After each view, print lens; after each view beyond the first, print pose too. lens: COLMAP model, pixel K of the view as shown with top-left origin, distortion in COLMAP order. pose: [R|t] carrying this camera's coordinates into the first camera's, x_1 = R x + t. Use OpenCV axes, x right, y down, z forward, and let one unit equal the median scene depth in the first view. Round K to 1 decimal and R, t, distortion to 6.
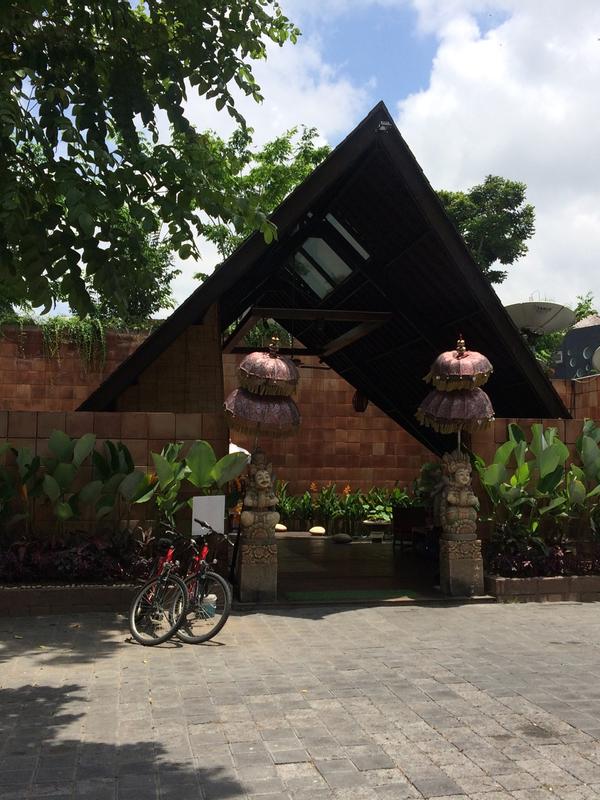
lens RADIAL K [[908.3, 0, 297.7], [0, 908.3, 397.9], [0, 0, 1]] dist [0.054518, 0.000000]
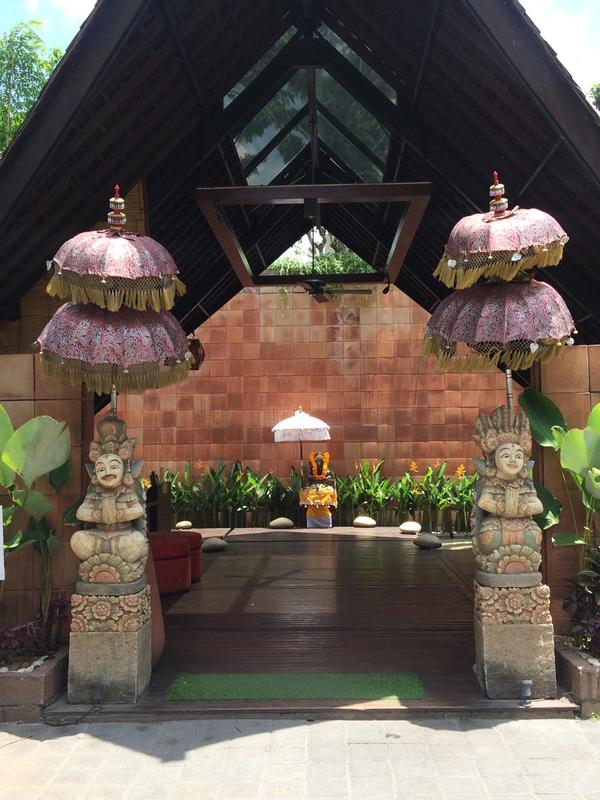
lens RADIAL K [[908.3, 0, 303.1], [0, 908.3, 397.2], [0, 0, 1]] dist [0.054518, 0.000000]
pose [[0.976750, -0.027296, -0.212636, 0.179169], [0.033311, 0.999138, 0.024756, 0.036171], [0.211777, -0.031264, 0.976818, 0.489252]]
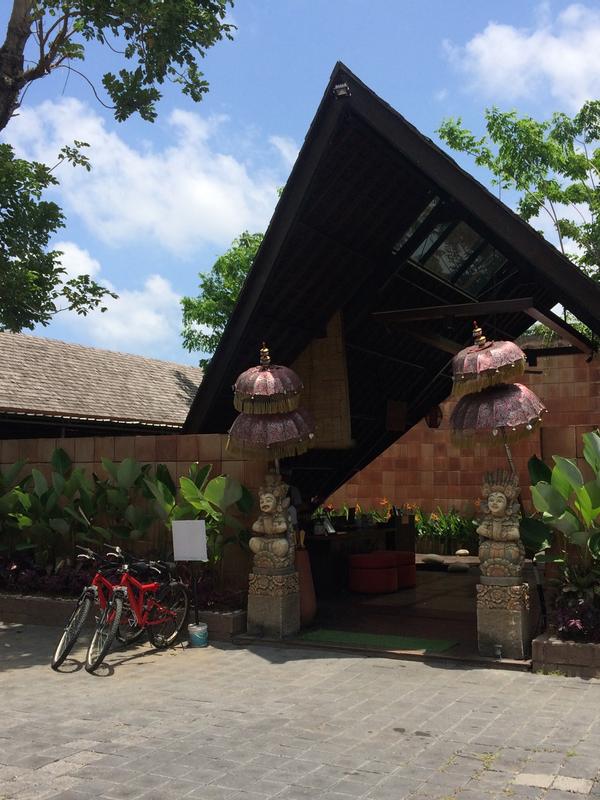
lens RADIAL K [[908.3, 0, 297.3], [0, 908.3, 402.4], [0, 0, 1]] dist [0.054518, 0.000000]
pose [[0.785145, -0.055532, -0.616817, 0.537716], [0.048345, 0.998428, -0.028351, 0.014986], [0.617422, -0.007560, 0.786596, 0.286121]]
